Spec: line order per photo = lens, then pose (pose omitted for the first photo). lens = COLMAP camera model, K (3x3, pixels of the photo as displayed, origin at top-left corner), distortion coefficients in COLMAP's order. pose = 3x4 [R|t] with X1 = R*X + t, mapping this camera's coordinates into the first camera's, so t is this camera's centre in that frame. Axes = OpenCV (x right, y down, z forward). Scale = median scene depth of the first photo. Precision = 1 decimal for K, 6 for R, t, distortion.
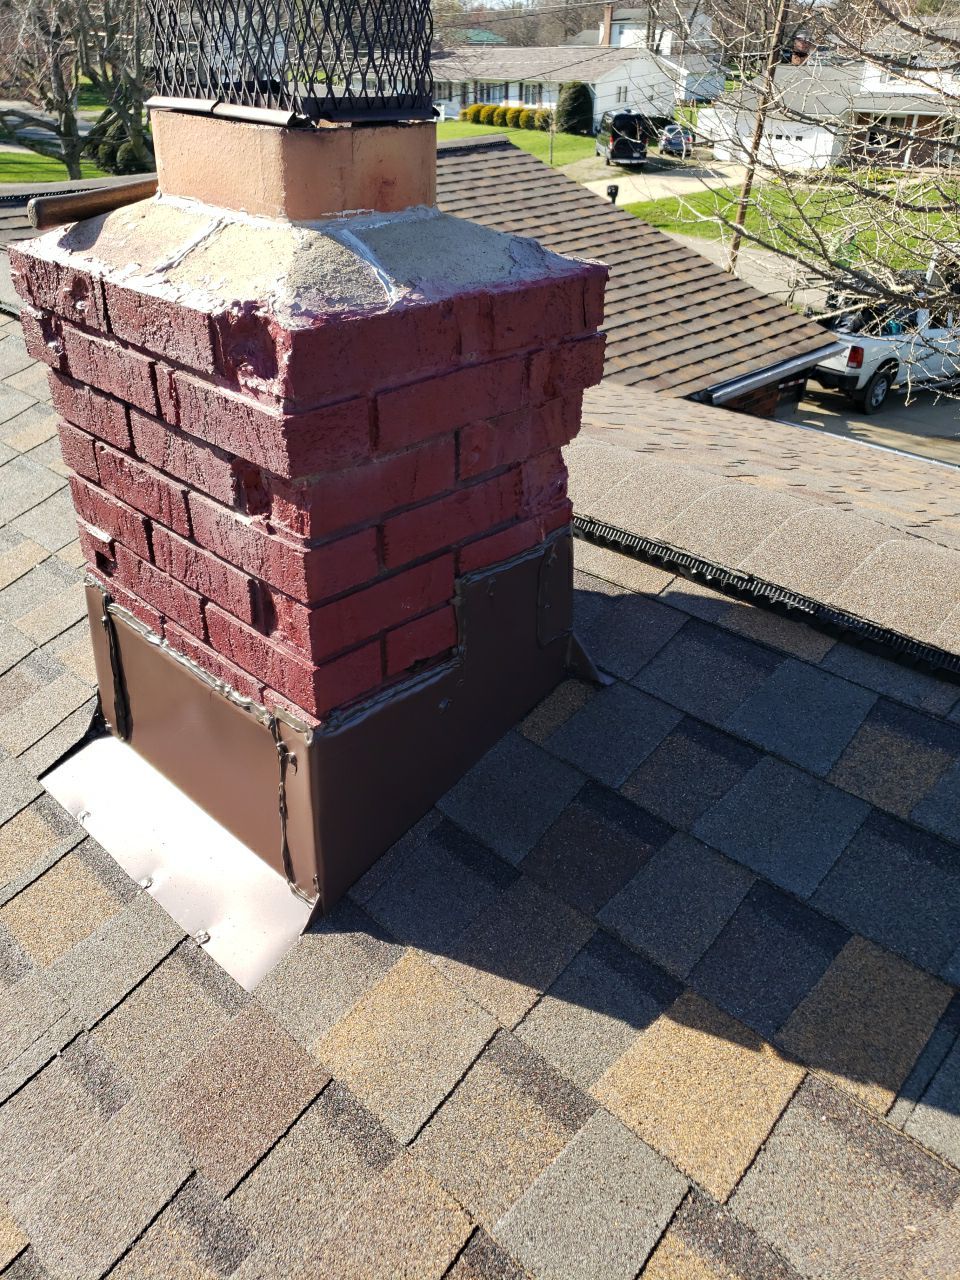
lens RADIAL K [[925.7, 0, 505.0], [0, 925.7, 687.3], [0, 0, 1]] dist [0.061560, -0.084278]
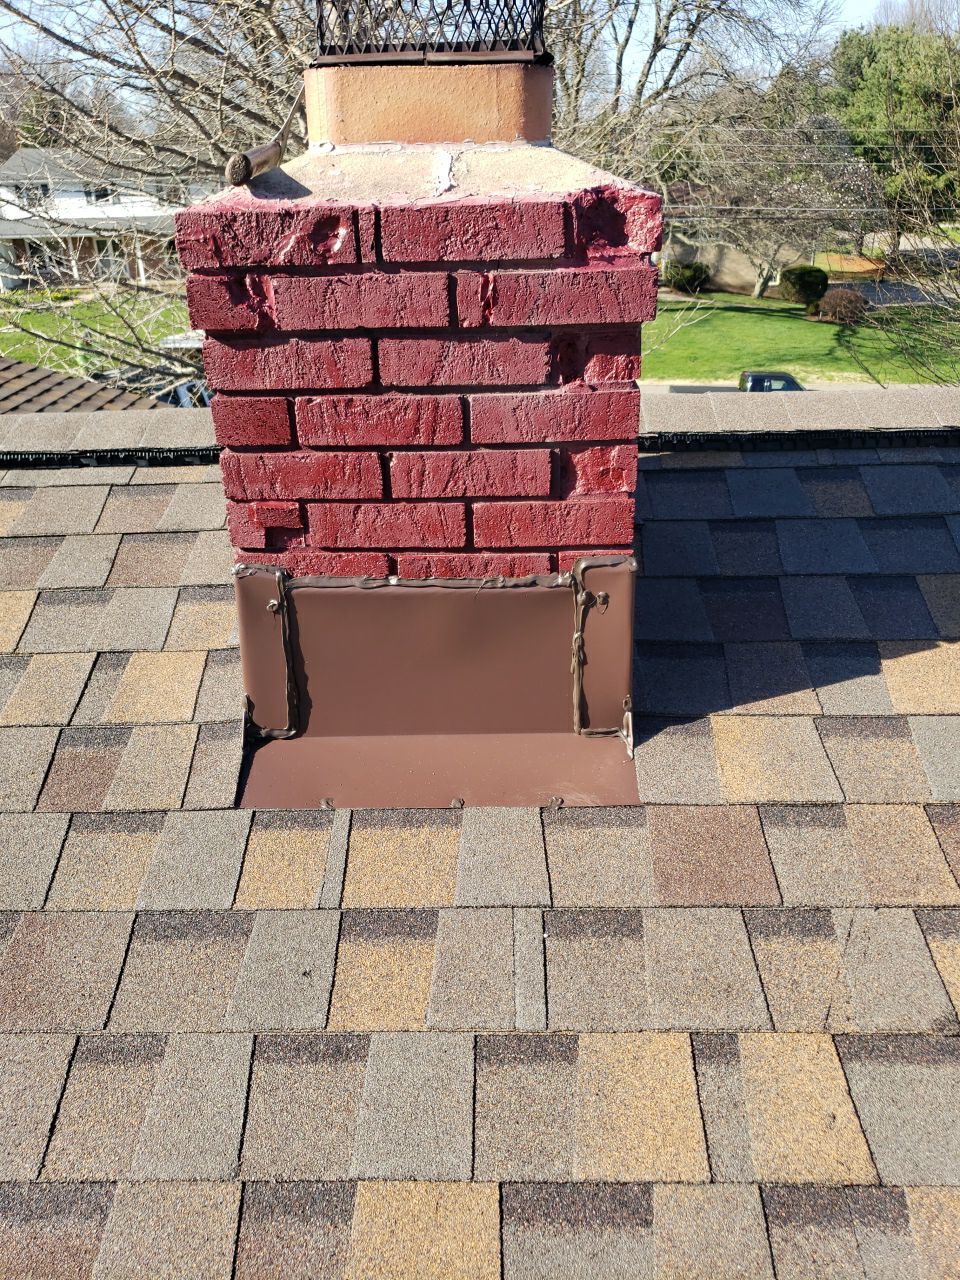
lens RADIAL K [[925.7, 0, 505.0], [0, 925.7, 687.3], [0, 0, 1]] dist [0.061560, -0.084278]
pose [[0.740035, -0.369308, 0.562103, -1.134081], [0.410981, 0.909877, 0.056725, 0.068945], [-0.532394, 0.189036, 0.825120, 0.126510]]
